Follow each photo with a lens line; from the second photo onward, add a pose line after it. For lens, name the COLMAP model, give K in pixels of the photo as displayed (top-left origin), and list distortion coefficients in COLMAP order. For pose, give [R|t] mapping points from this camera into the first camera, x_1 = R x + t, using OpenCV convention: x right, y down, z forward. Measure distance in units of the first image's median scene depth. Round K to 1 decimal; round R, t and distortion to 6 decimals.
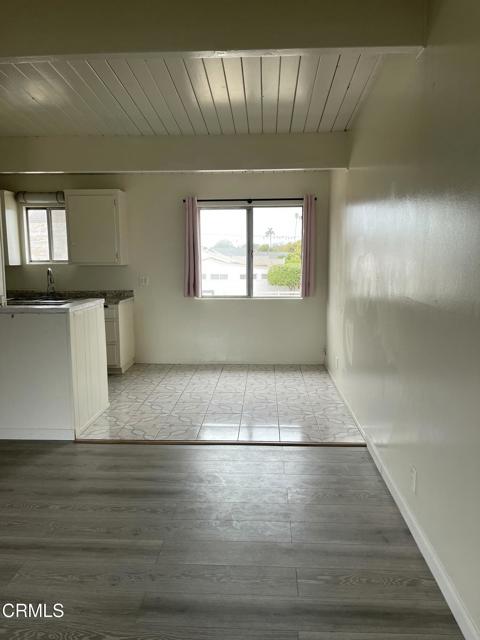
lens RADIAL K [[477.1, 0, 240.0], [0, 477.1, 320.0], [0, 0, 1]] dist [0.068755, -0.099474]
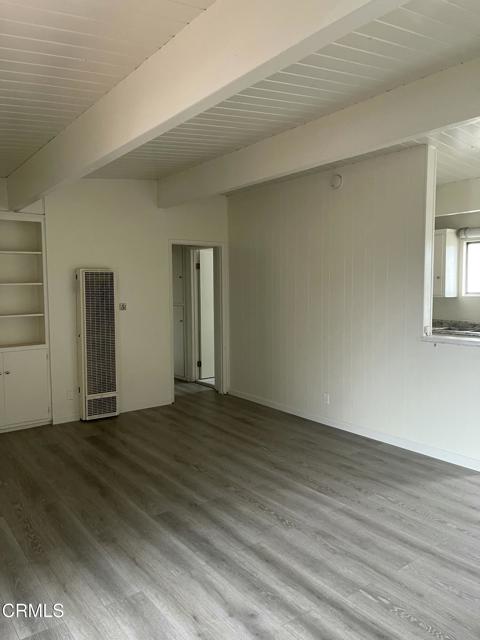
lens RADIAL K [[477.1, 0, 240.0], [0, 477.1, 320.0], [0, 0, 1]] dist [0.068755, -0.099474]
pose [[0.643921, 0.051998, -0.763323, 0.087129], [-0.095147, 0.995385, -0.012457, -0.008338], [0.759153, 0.080649, 0.645897, -0.072090]]
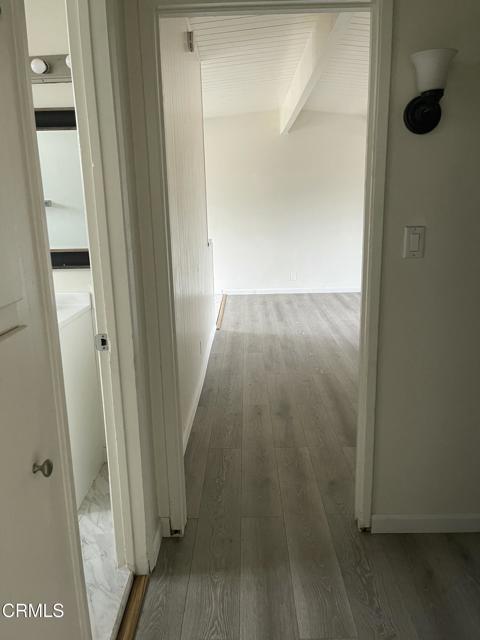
lens RADIAL K [[477.1, 0, 240.0], [0, 477.1, 320.0], [0, 0, 1]] dist [0.068755, -0.099474]
pose [[-0.043813, -0.222123, 0.974034, -1.884857], [0.154404, 0.961750, 0.226267, -0.106294], [-0.987036, 0.160308, -0.007841, 0.990335]]
